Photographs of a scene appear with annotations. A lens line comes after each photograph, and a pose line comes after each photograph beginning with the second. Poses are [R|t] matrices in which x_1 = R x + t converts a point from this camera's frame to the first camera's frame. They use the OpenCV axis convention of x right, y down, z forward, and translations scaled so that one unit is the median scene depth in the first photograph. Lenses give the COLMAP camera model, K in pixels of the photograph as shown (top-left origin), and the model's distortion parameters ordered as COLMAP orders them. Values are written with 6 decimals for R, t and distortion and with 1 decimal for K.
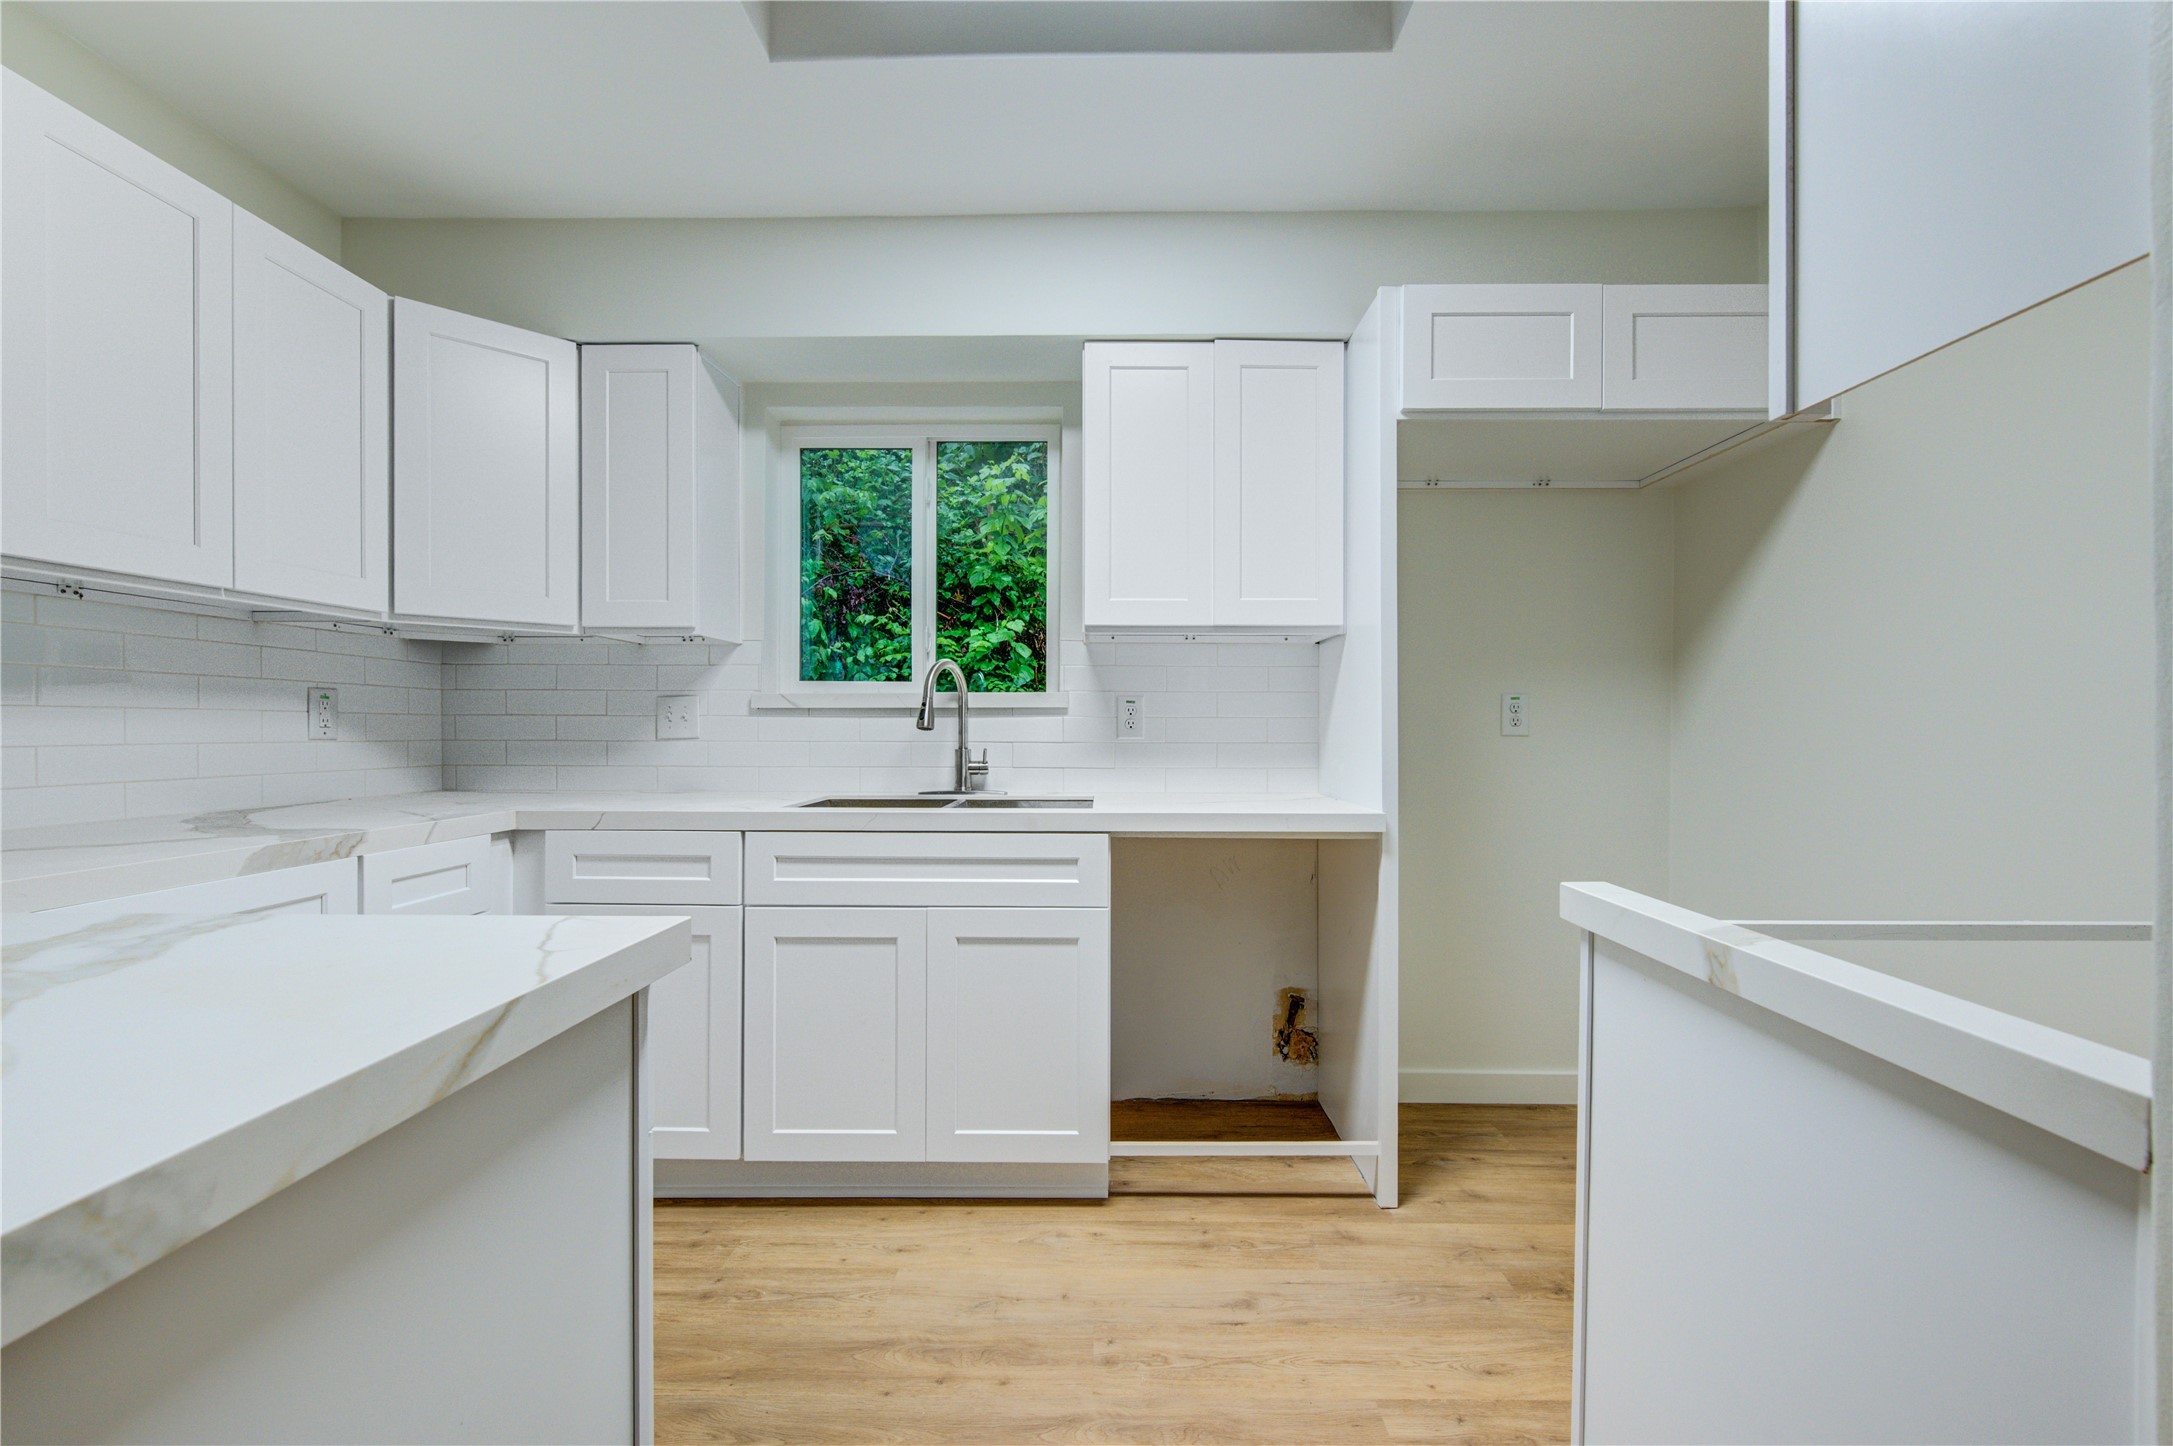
lens RADIAL K [[911.2, 0, 1092.0], [0, 911.2, 729.2], [0, 0, 1]] dist [-0.000545, -0.000196]
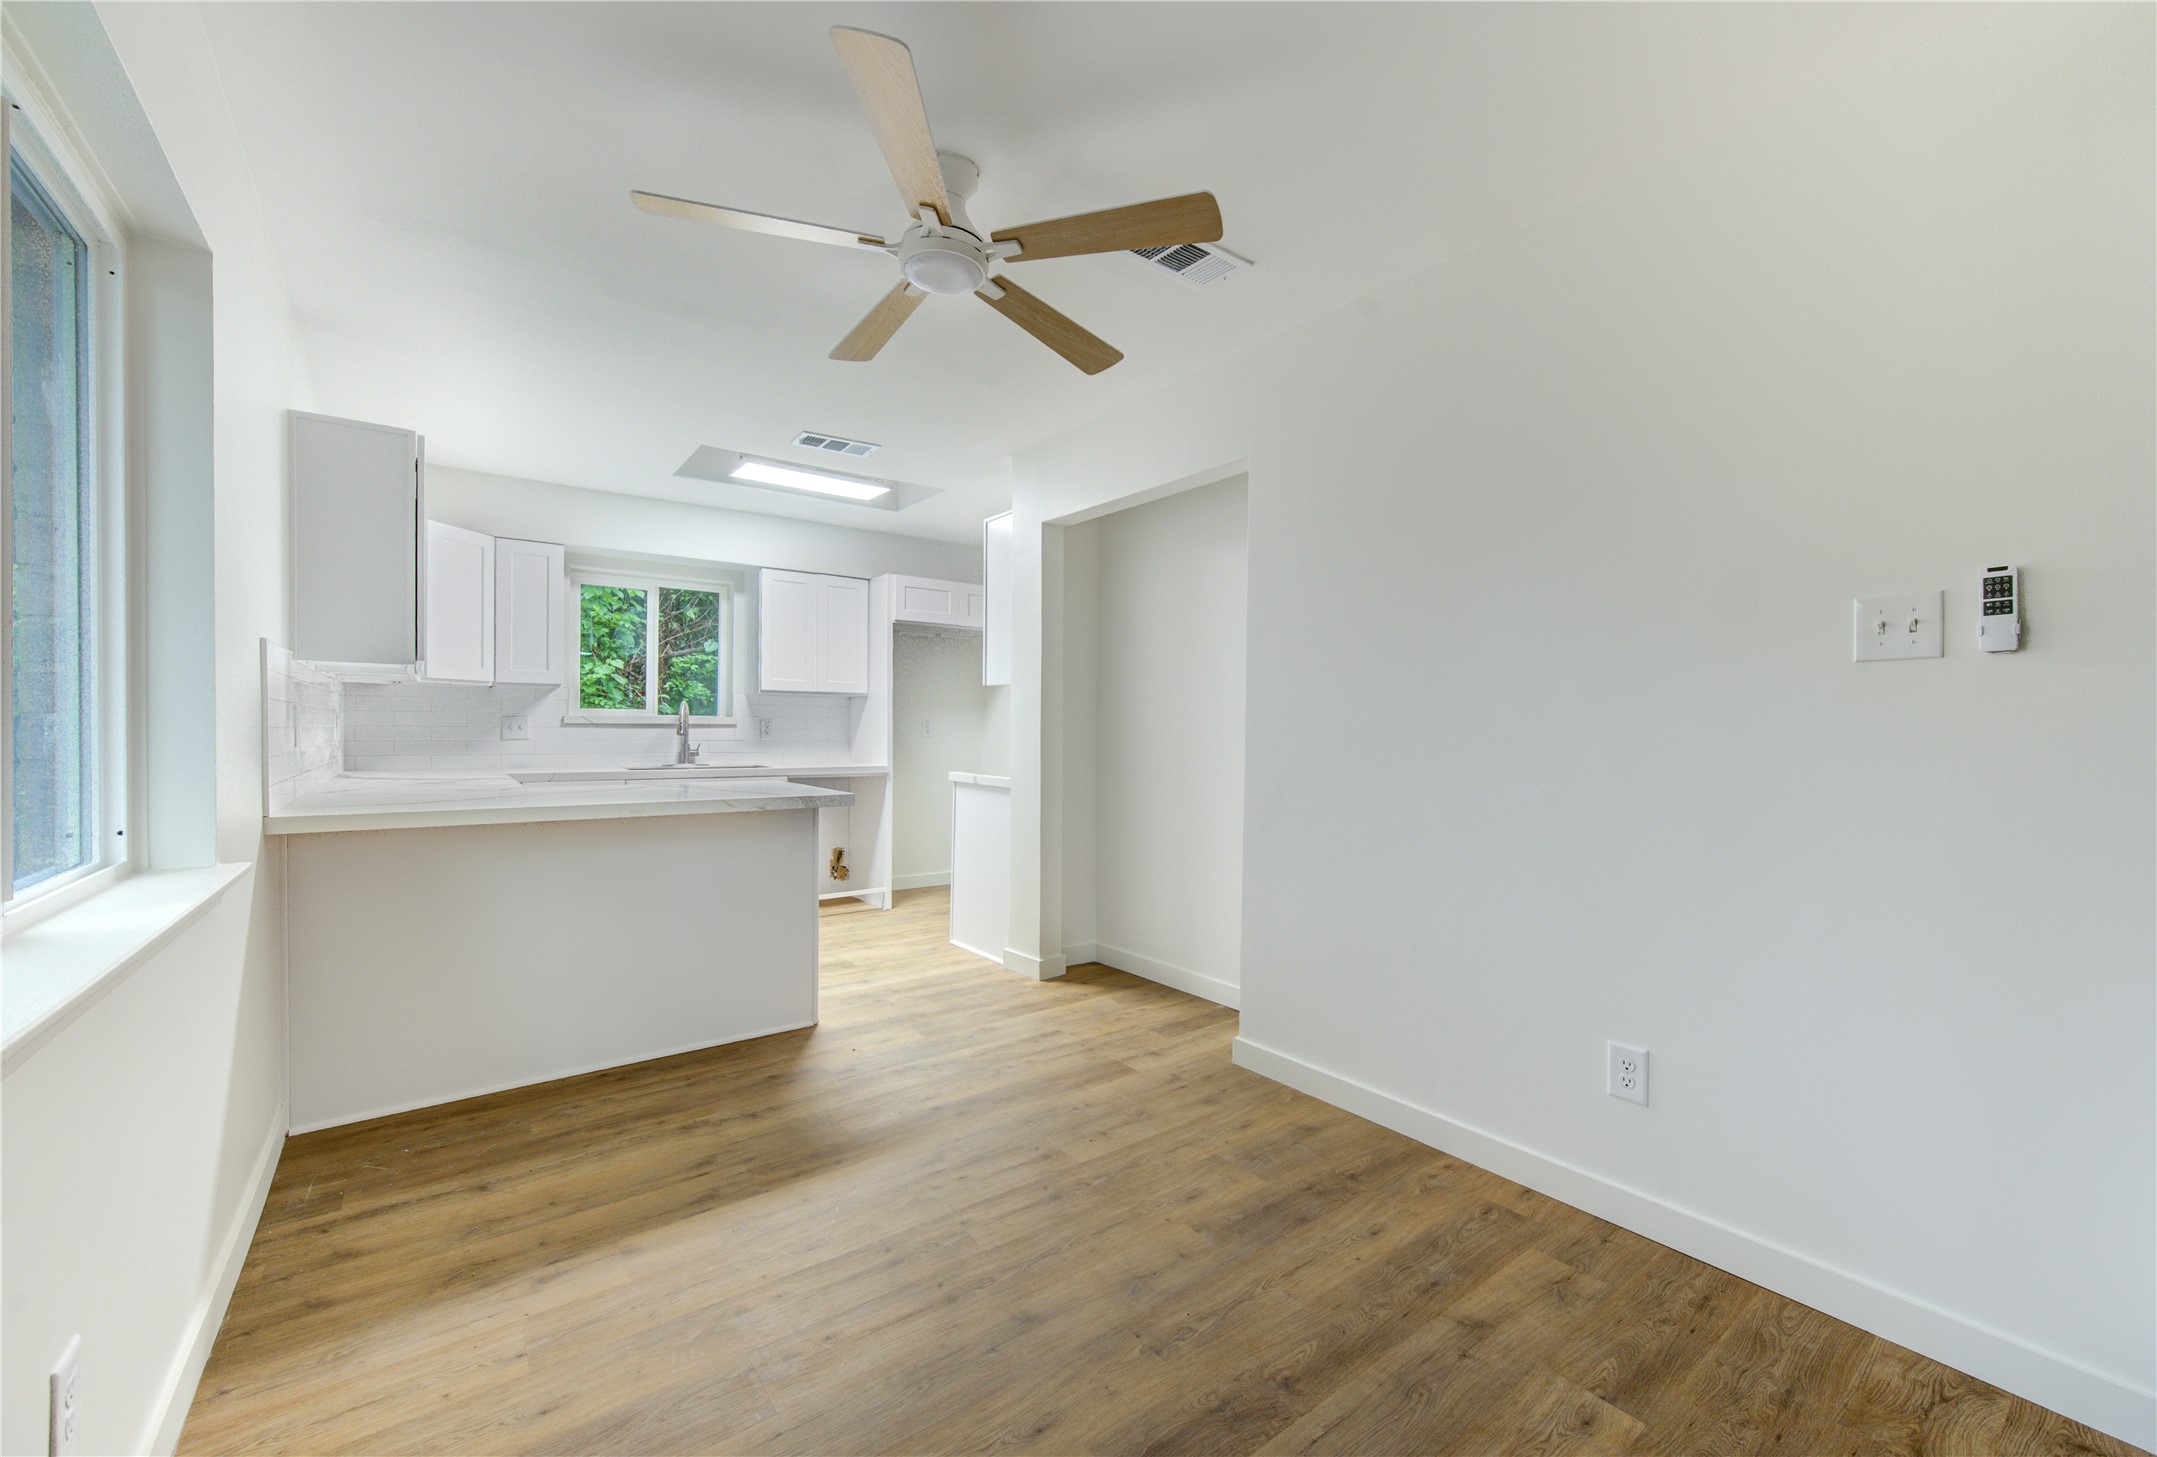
lens RADIAL K [[879.8, 0, 1098.4], [0, 879.8, 732.1], [0, 0, 1]] dist [0.005686, -0.003592]
pose [[0.787258, 0.000598, 0.616623, -0.641540], [-0.005285, 0.999969, 0.005778, -0.021651], [-0.616601, -0.007808, 0.787237, -1.163646]]
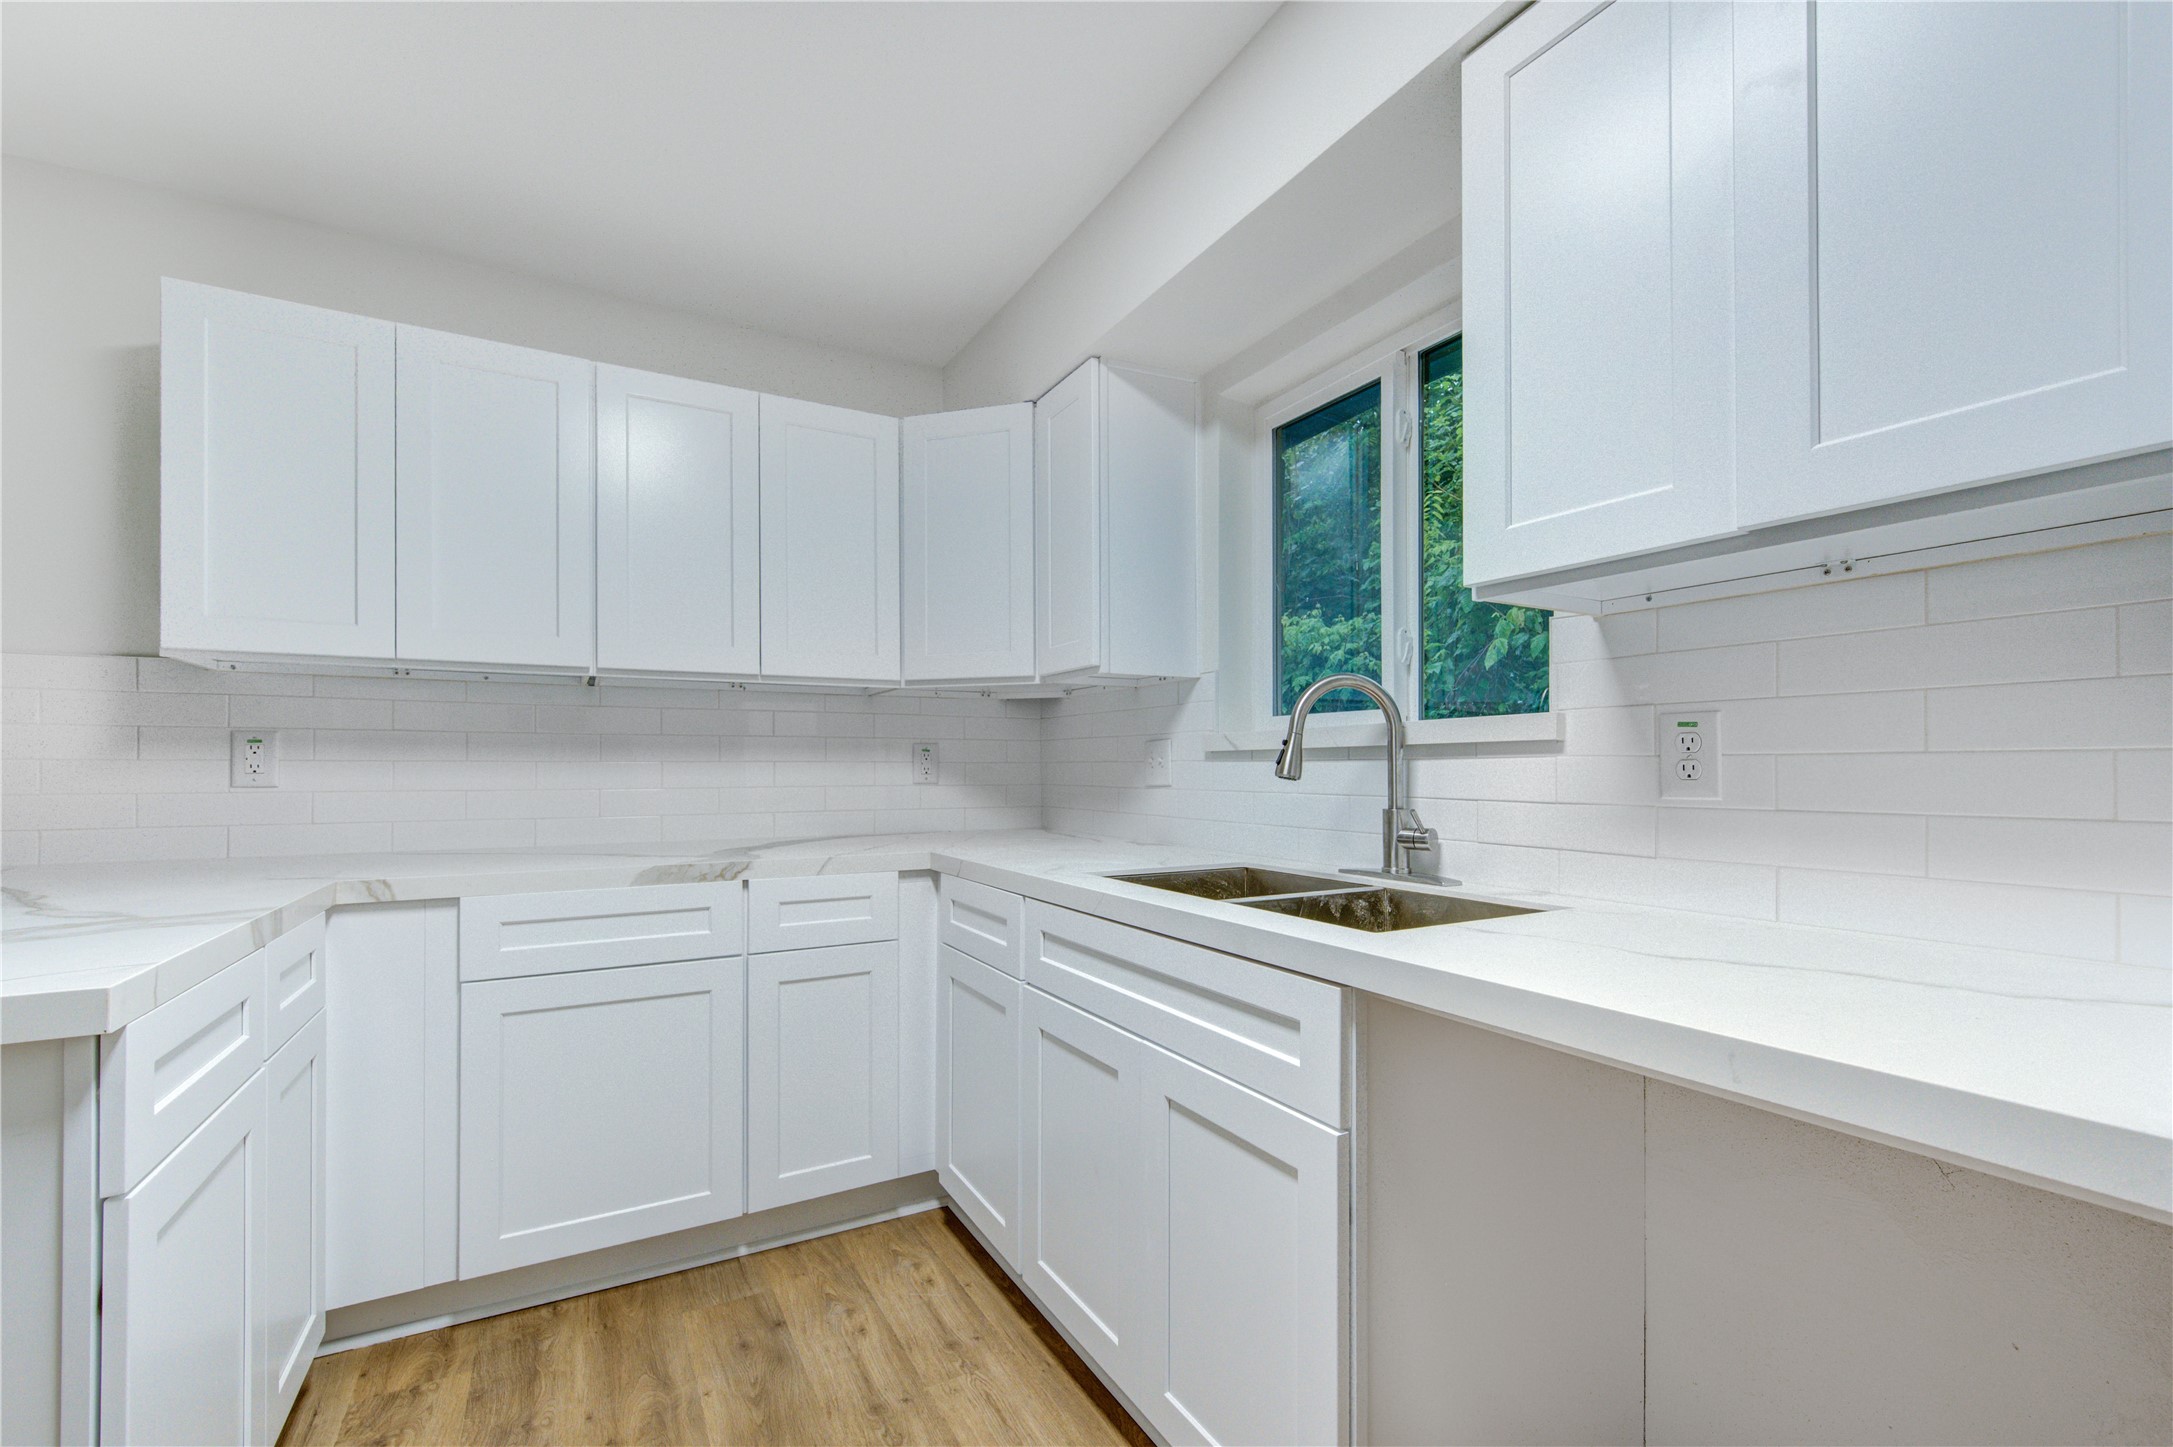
lens RADIAL K [[893.5, 0, 1080.6], [0, 893.5, 764.0], [0, 0, 1]] dist [-0.003615, -0.000595]
pose [[0.502348, -0.007508, -0.864633, 0.296652], [0.000406, 0.999964, -0.008447, -0.004948], [0.864666, 0.003892, 0.502333, 0.487104]]
